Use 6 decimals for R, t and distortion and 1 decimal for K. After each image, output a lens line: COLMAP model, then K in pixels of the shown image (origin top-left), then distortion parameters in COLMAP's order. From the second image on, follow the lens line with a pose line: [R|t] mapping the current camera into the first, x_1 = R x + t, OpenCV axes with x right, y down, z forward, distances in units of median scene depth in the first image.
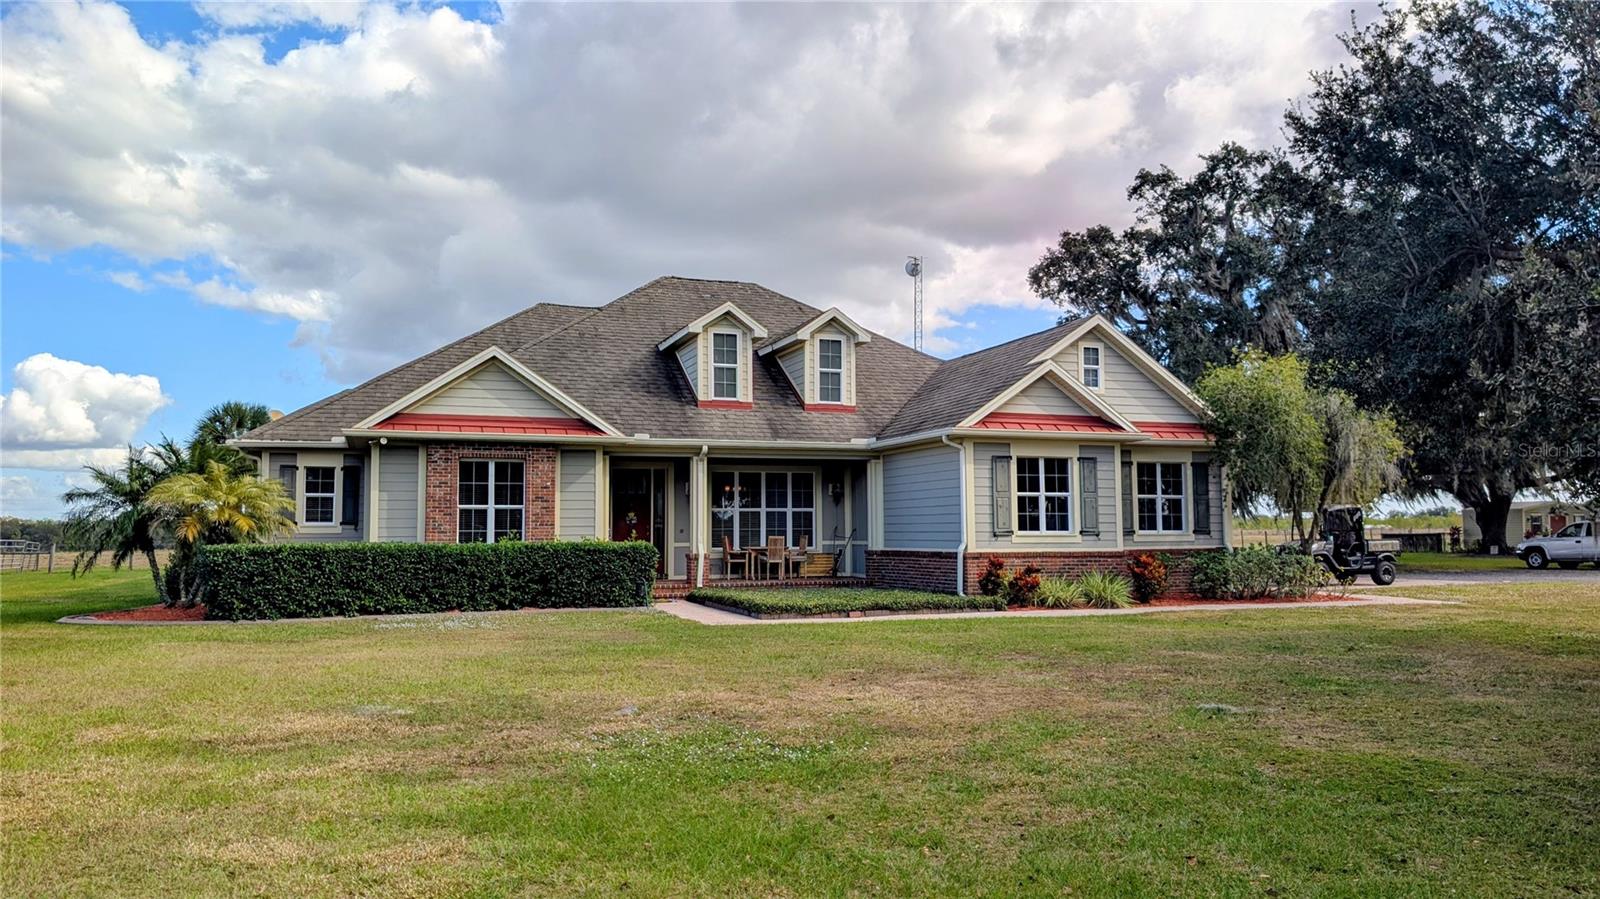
lens RADIAL K [[1129.8, 0, 797.5], [0, 1129.8, 448.7], [0, 0, 1]] dist [0.002930, -0.004560]
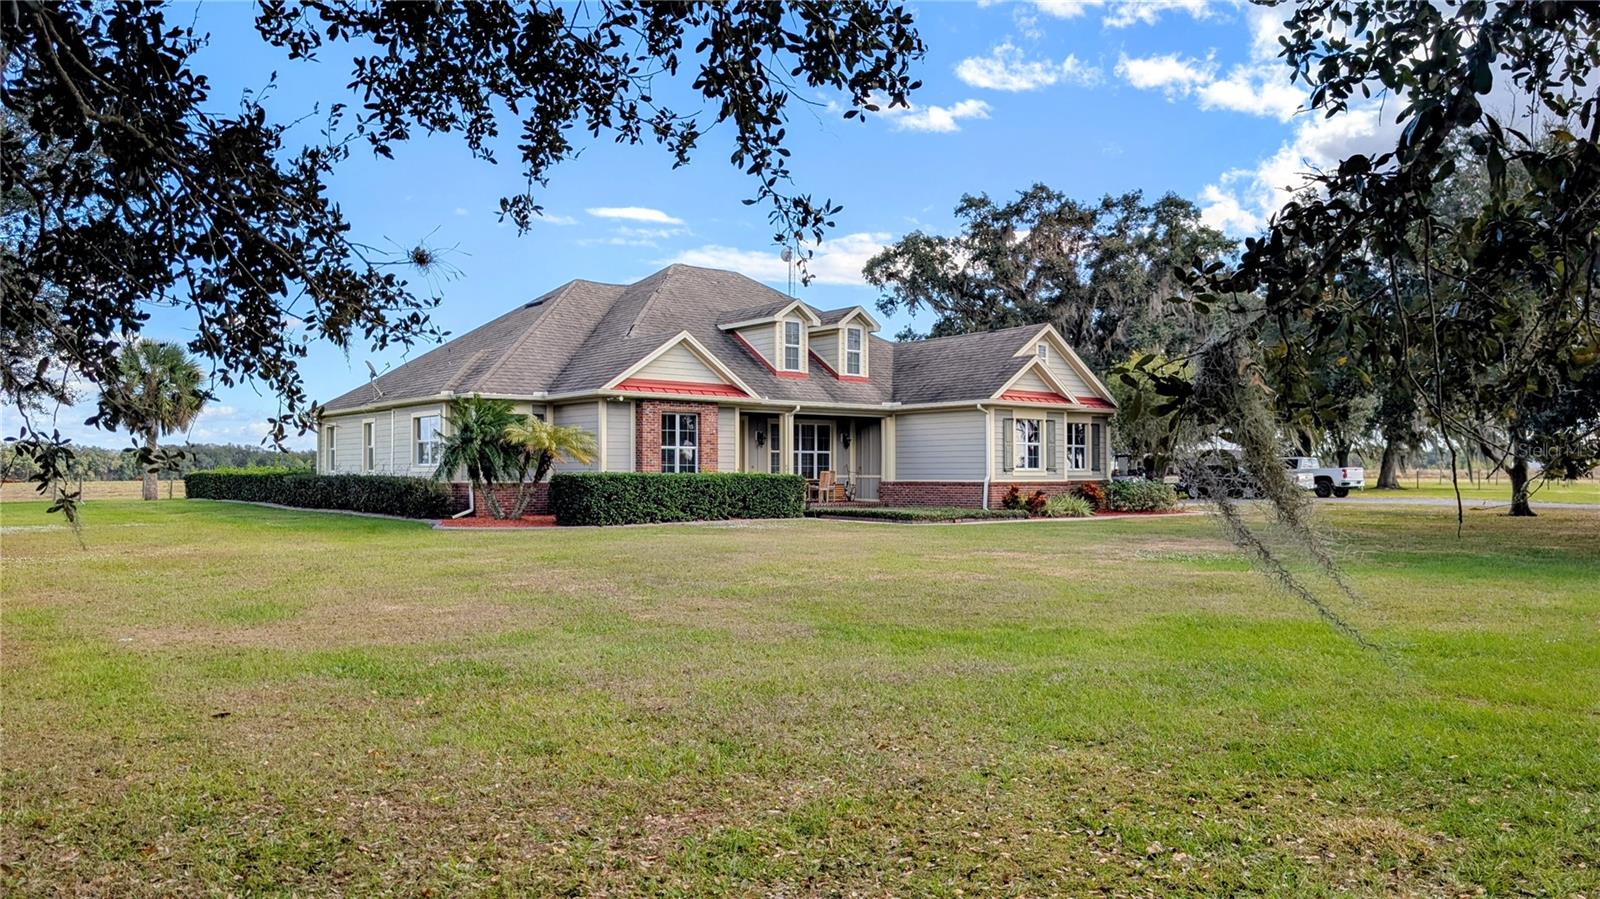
lens RADIAL K [[1129.8, 0, 751.6], [0, 1129.8, 430.5], [0, 0, 1]] dist [0.002930, -0.004560]
pose [[0.952590, 0.017100, 0.303776, -0.577474], [-0.028058, 0.999102, 0.031744, -0.014818], [-0.302960, -0.038762, 0.952215, -0.319336]]
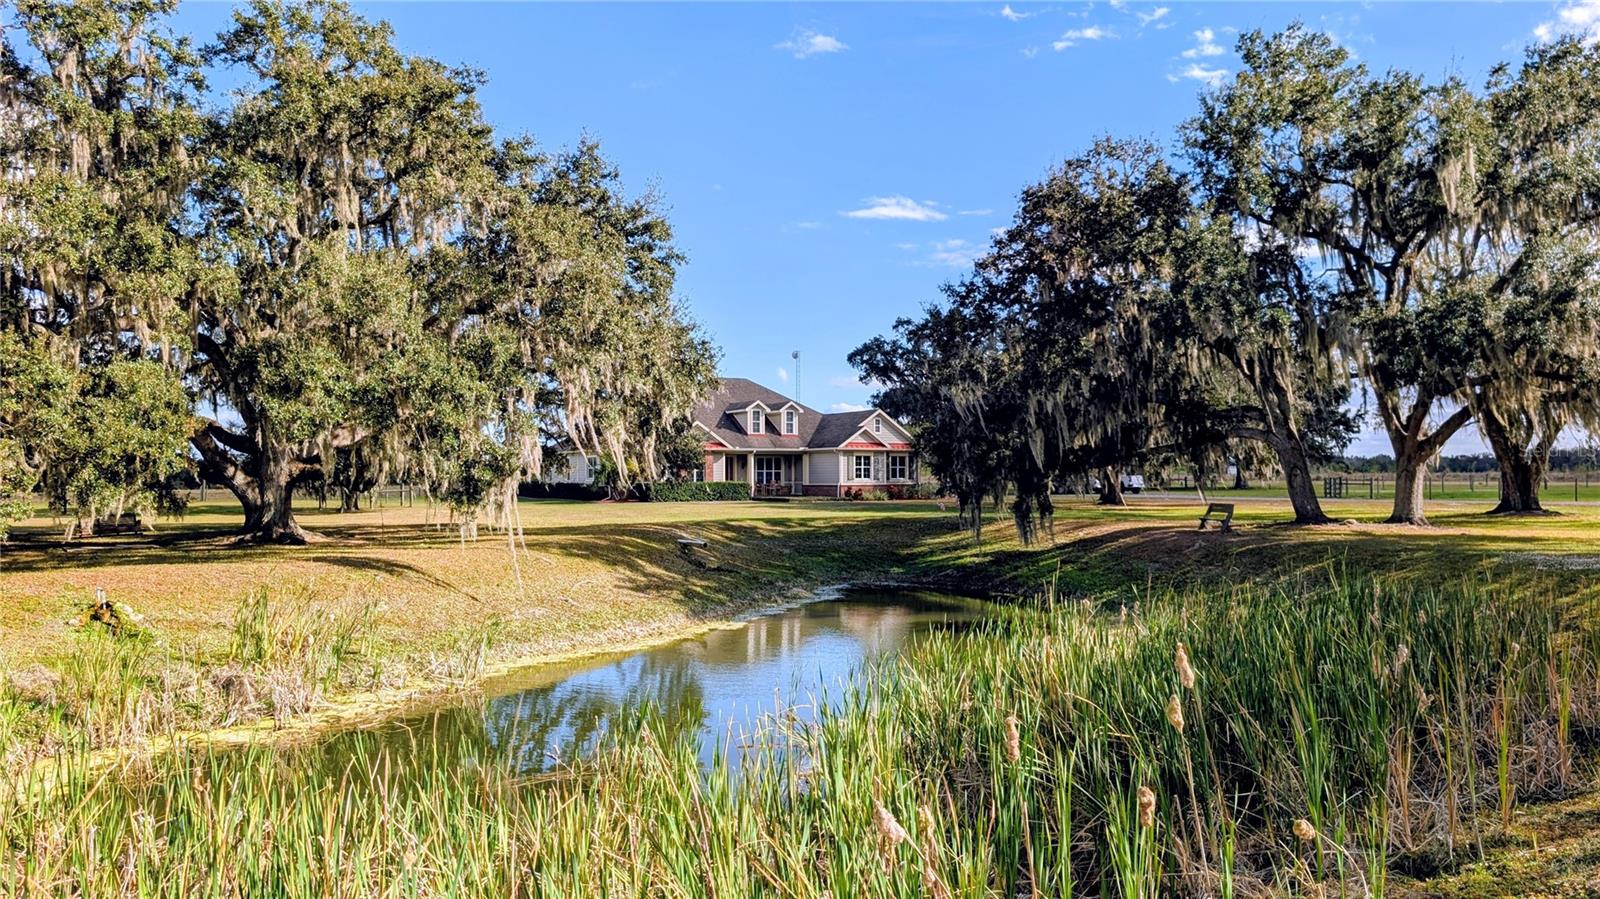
lens RADIAL K [[1129.8, 0, 801.9], [0, 1129.8, 454.3], [0, 0, 1]] dist [0.002930, -0.004560]
pose [[0.979942, 0.003519, 0.199250, -0.584853], [-0.013741, 0.998658, 0.049940, -0.151637], [-0.198806, -0.051677, 0.978675, -2.082501]]
